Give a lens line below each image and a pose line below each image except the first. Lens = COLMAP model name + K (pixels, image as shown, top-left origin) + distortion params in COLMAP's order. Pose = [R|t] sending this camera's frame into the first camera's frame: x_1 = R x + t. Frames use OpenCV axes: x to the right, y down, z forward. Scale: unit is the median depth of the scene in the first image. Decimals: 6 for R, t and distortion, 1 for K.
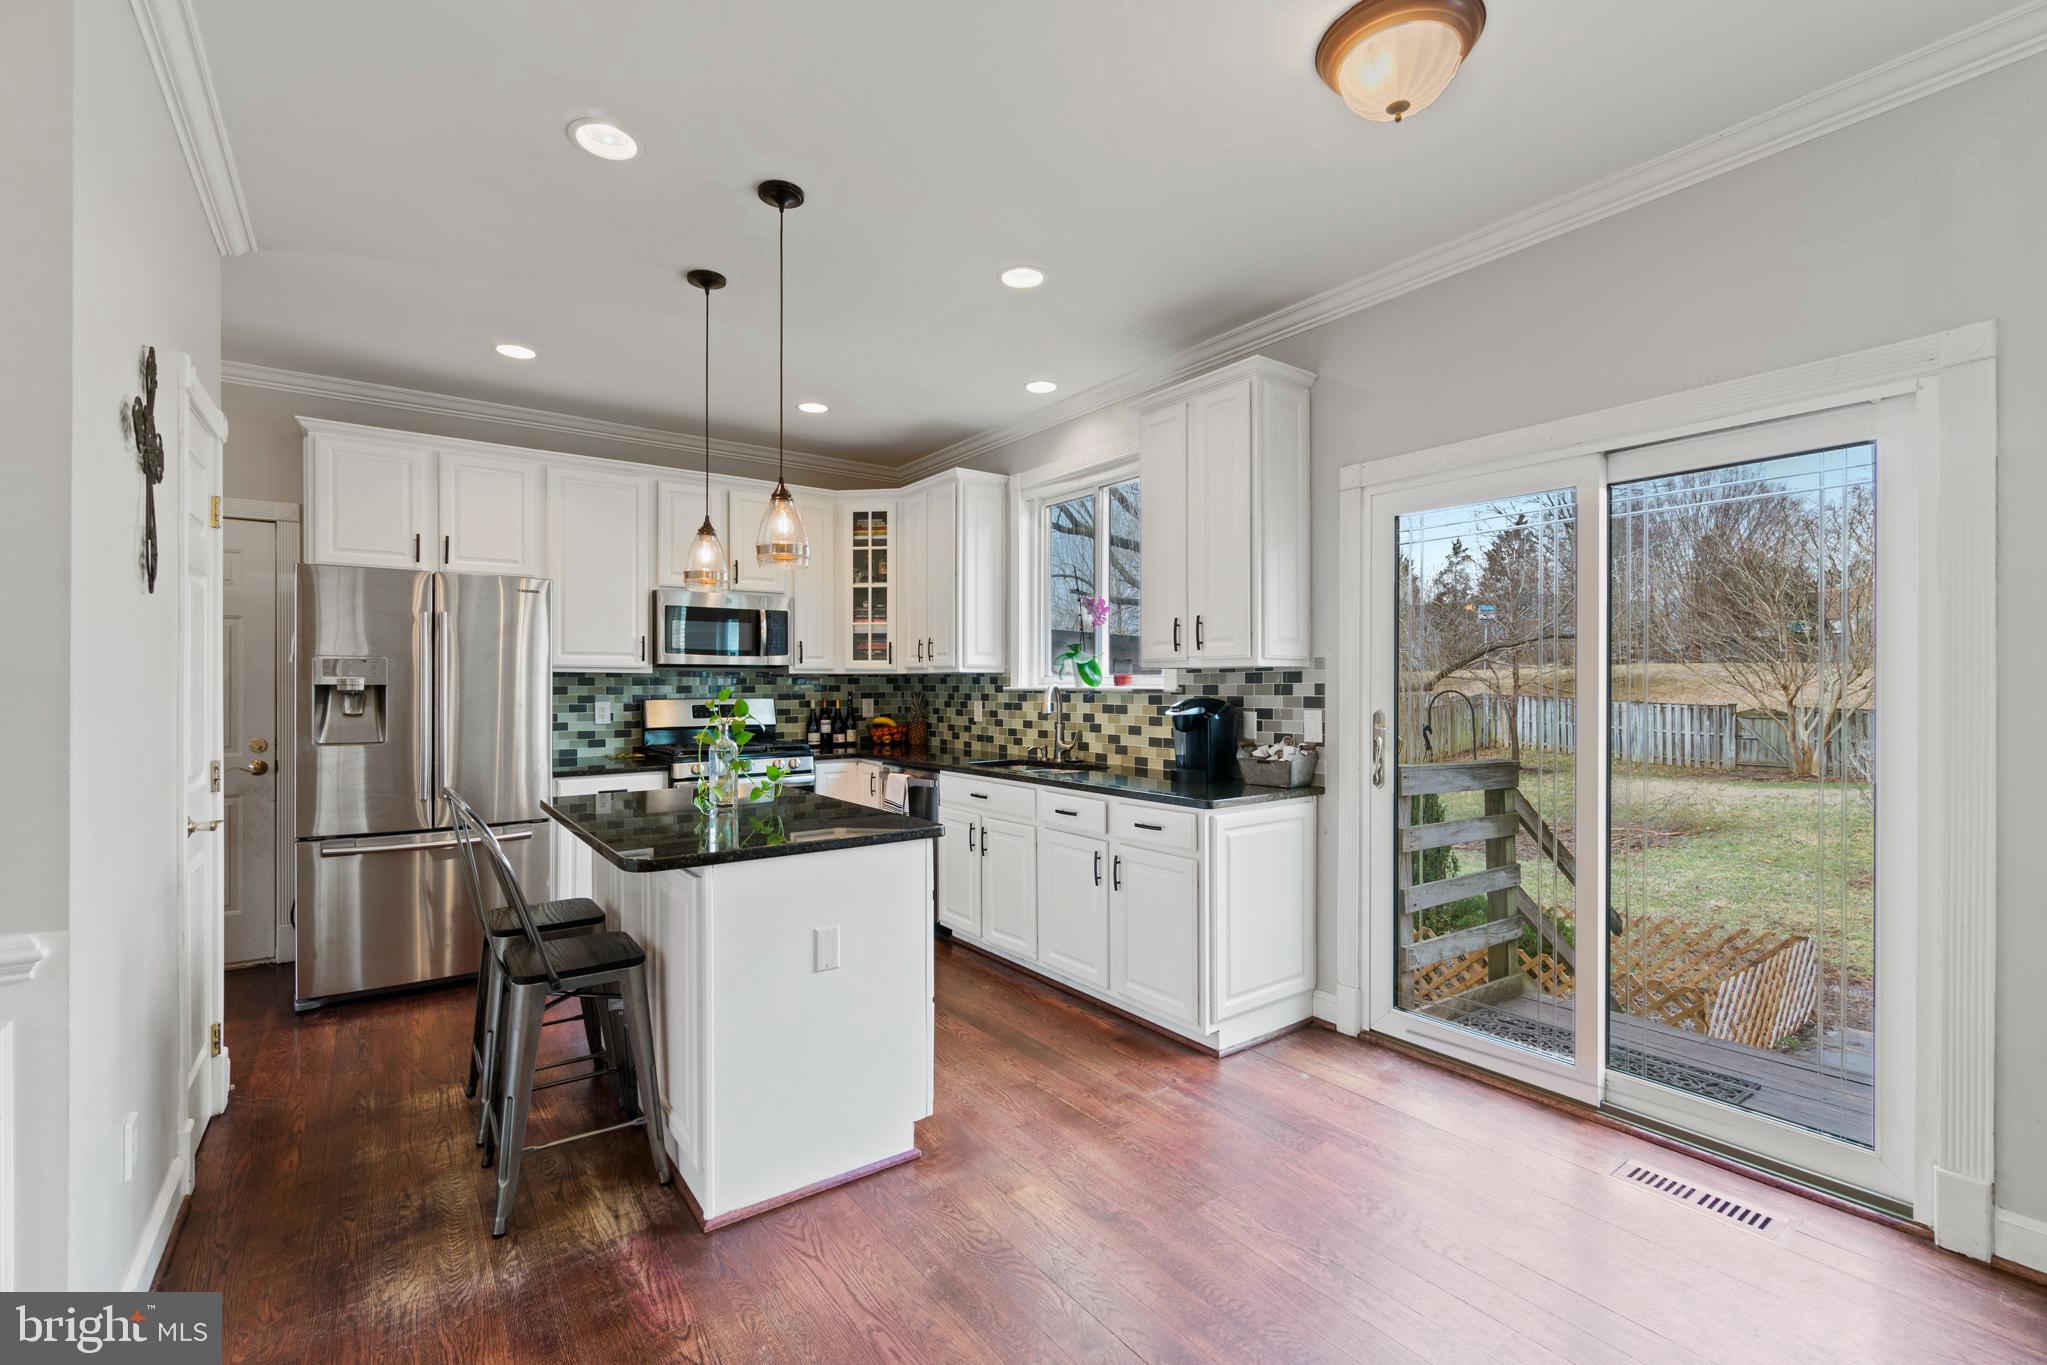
lens RADIAL K [[879.8, 0, 1023.5], [0, 879.8, 688.5], [0, 0, 1]] dist [-0.001195, 0.000583]
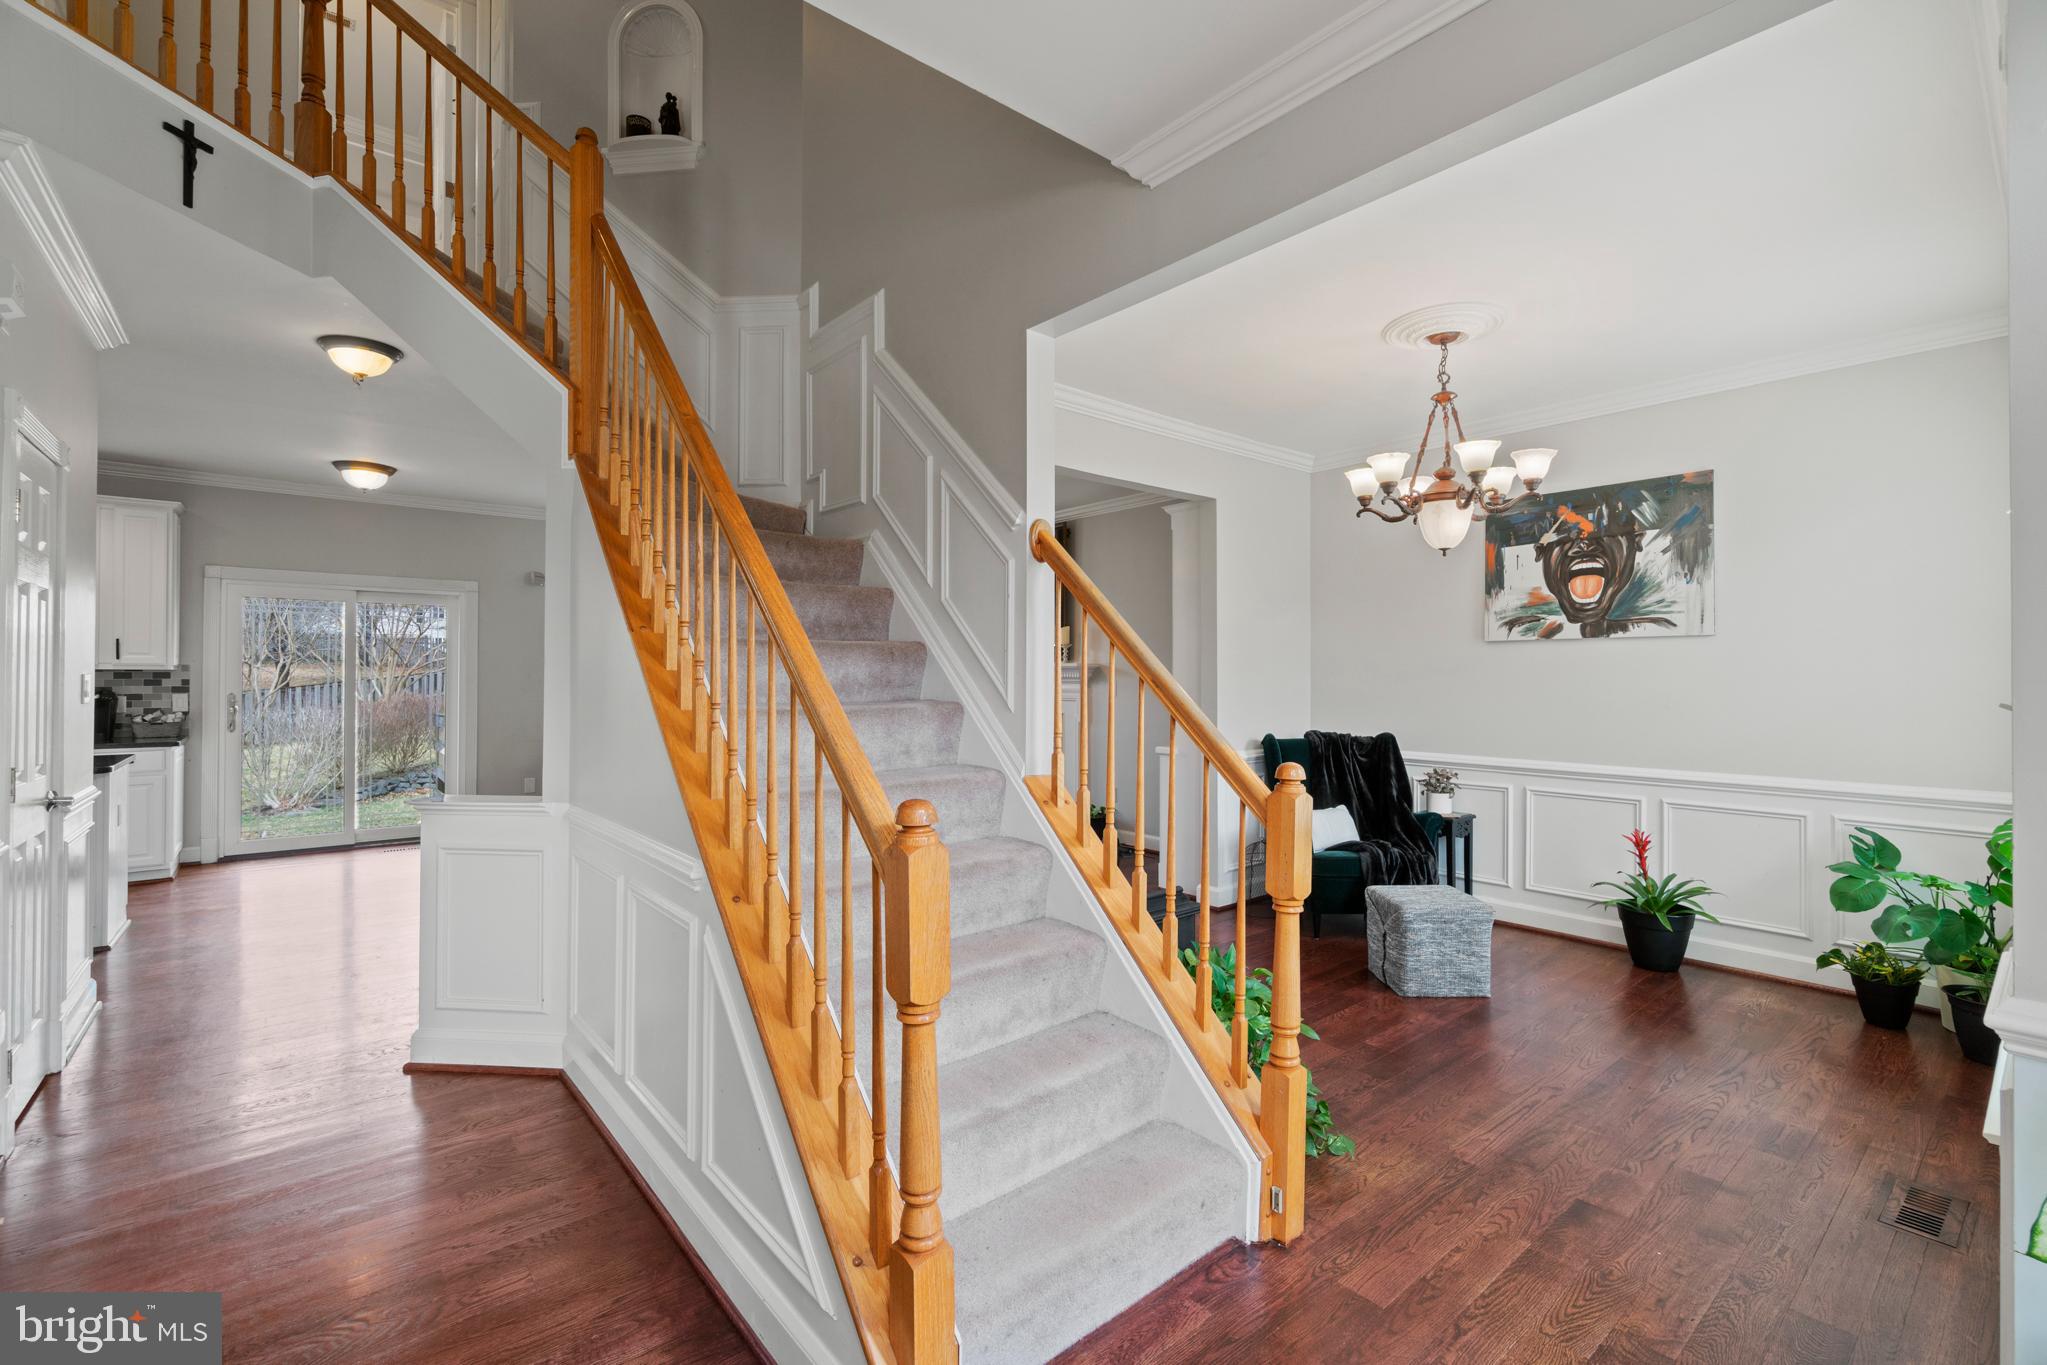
lens RADIAL K [[882.0, 0, 1025.6], [0, 882.0, 668.9], [0, 0, 1]] dist [-0.004261, -0.000002]
pose [[-0.058110, 0.008352, 0.998275, -1.081517], [-0.002733, 0.999960, -0.008525, -0.011036], [-0.998306, -0.003223, -0.058085, -0.430080]]
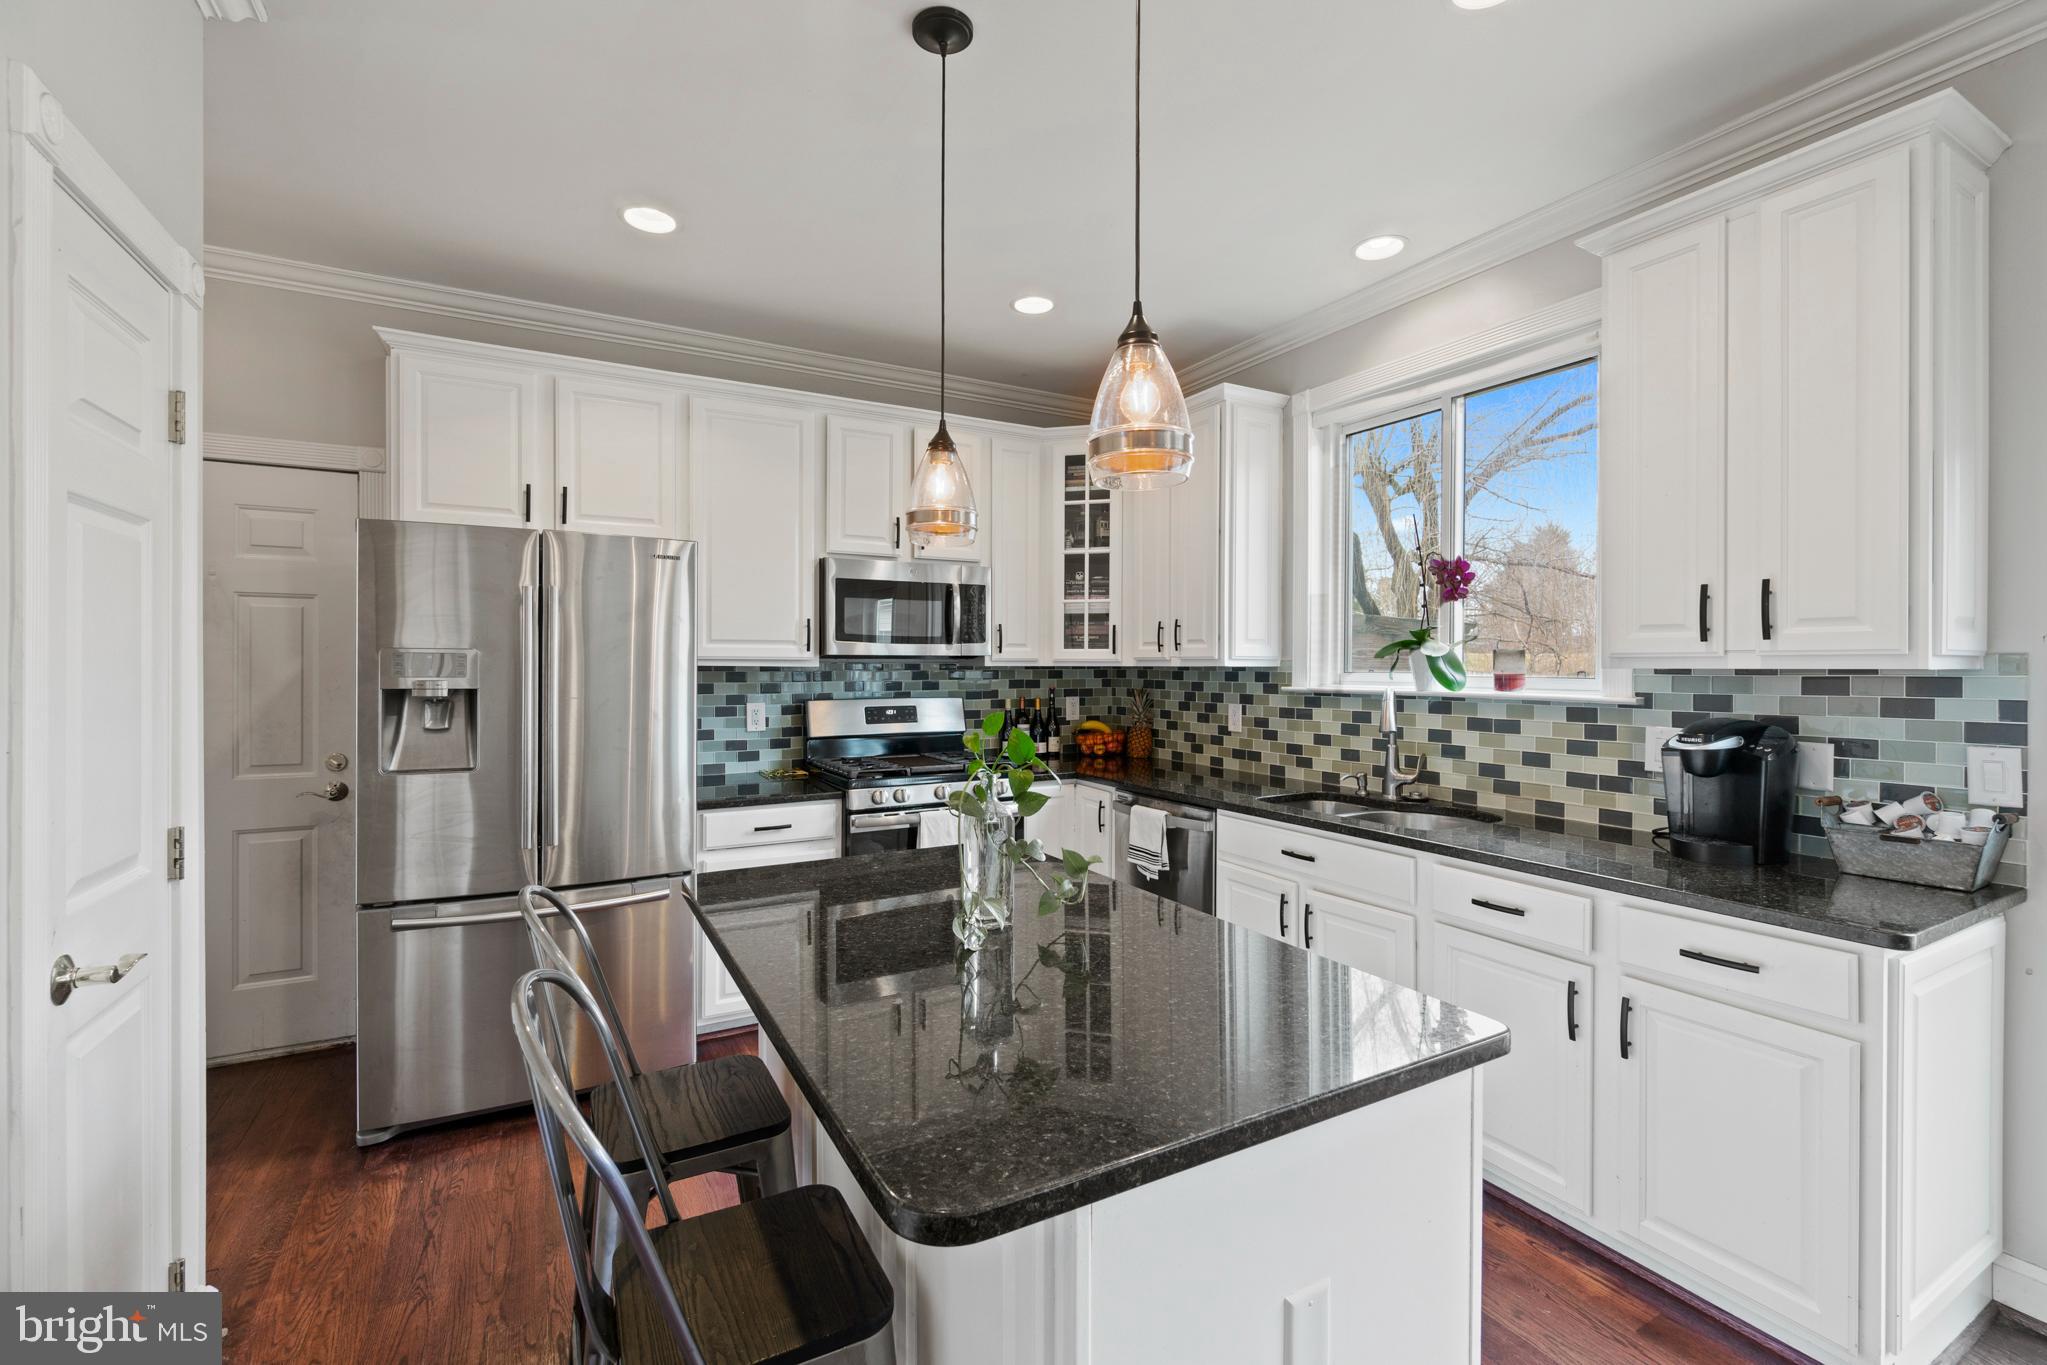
lens RADIAL K [[876.5, 0, 1025.6], [0, 876.5, 673.7], [0, 0, 1]] dist [-0.002387, -0.000414]
pose [[0.992075, 0.004189, -0.125575, -0.144069], [-0.003517, 0.999978, 0.005573, -0.015973], [0.125595, -0.005087, 0.992069, 0.259669]]
